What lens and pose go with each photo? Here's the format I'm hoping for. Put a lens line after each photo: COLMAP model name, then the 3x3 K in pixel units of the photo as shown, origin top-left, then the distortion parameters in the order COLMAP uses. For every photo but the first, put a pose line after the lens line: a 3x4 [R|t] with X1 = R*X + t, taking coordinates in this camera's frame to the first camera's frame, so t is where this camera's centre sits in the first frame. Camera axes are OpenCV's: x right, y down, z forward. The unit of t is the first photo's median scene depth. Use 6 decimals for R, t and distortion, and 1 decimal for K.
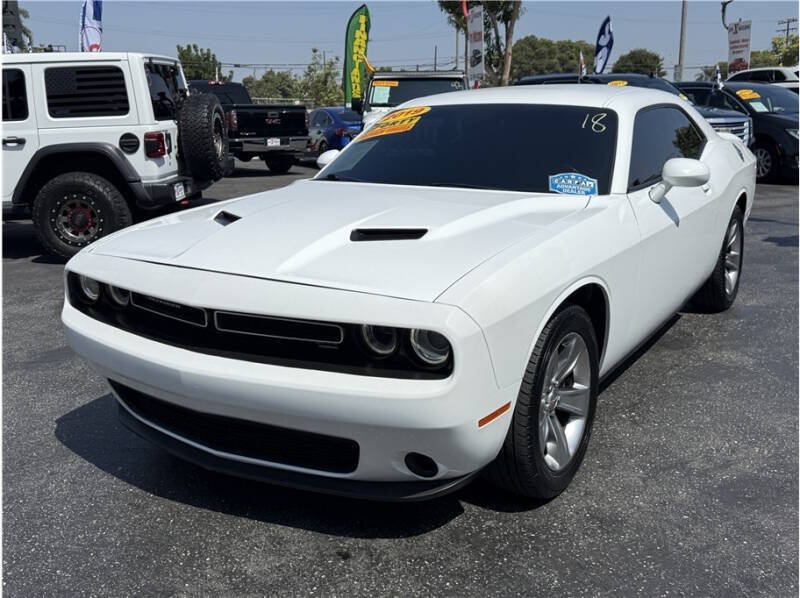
lens RADIAL K [[792.8, 0, 396.9], [0, 792.8, 298.7], [0, 0, 1]] dist [0.014281, 0.000000]
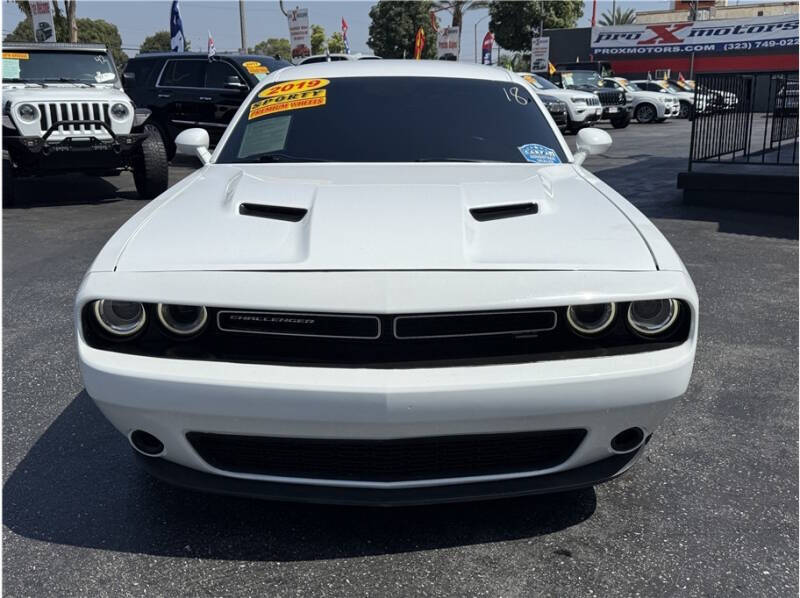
lens RADIAL K [[792.8, 0, 404.6], [0, 792.8, 296.5], [0, 0, 1]] dist [0.014281, 0.000000]
pose [[0.840486, -0.132715, 0.525328, -0.336365], [0.123654, 0.990935, 0.052505, -0.024626], [-0.527534, 0.020829, 0.849279, 0.146053]]
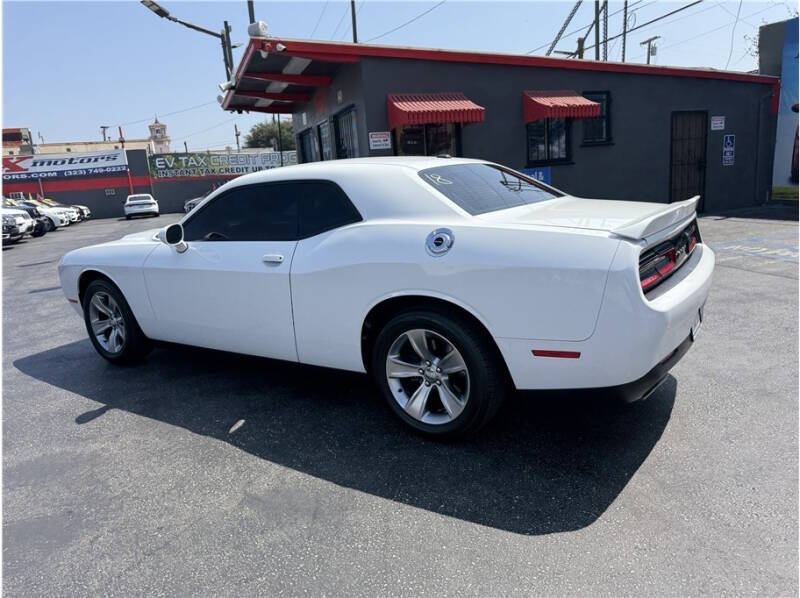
lens RADIAL K [[563.5, 0, 397.3], [0, 563.5, 310.6], [0, 0, 1]] dist [0.014215, -0.019125]
pose [[0.032195, -0.217655, 0.975495, -0.823127], [0.295575, 0.934420, 0.198735, -0.157956], [-0.954777, 0.281933, 0.094417, 0.733814]]
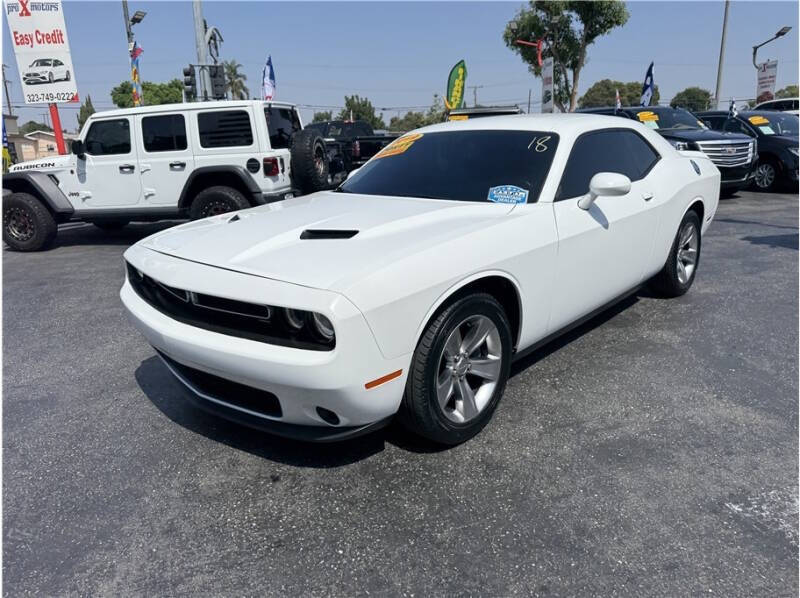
lens RADIAL K [[563.5, 0, 398.2], [0, 563.5, 302.2], [0, 0, 1]] dist [0.014215, -0.019125]
pose [[0.984307, 0.030990, -0.173725, 0.143458], [-0.022745, 0.998527, 0.049255, -0.010165], [0.174995, -0.044531, 0.983562, 0.061704]]
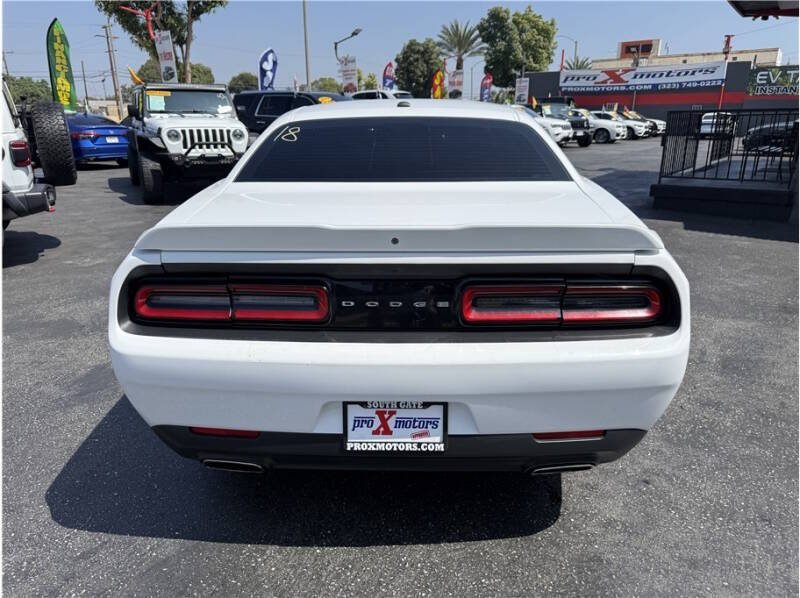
lens RADIAL K [[563.5, 0, 401.6], [0, 563.5, 302.6], [0, 0, 1]] dist [0.014215, -0.019125]
pose [[0.854008, -0.154570, 0.496769, -0.399556], [0.112441, 0.987116, 0.113840, -0.053062], [-0.507964, -0.041363, 0.860384, 0.211639]]
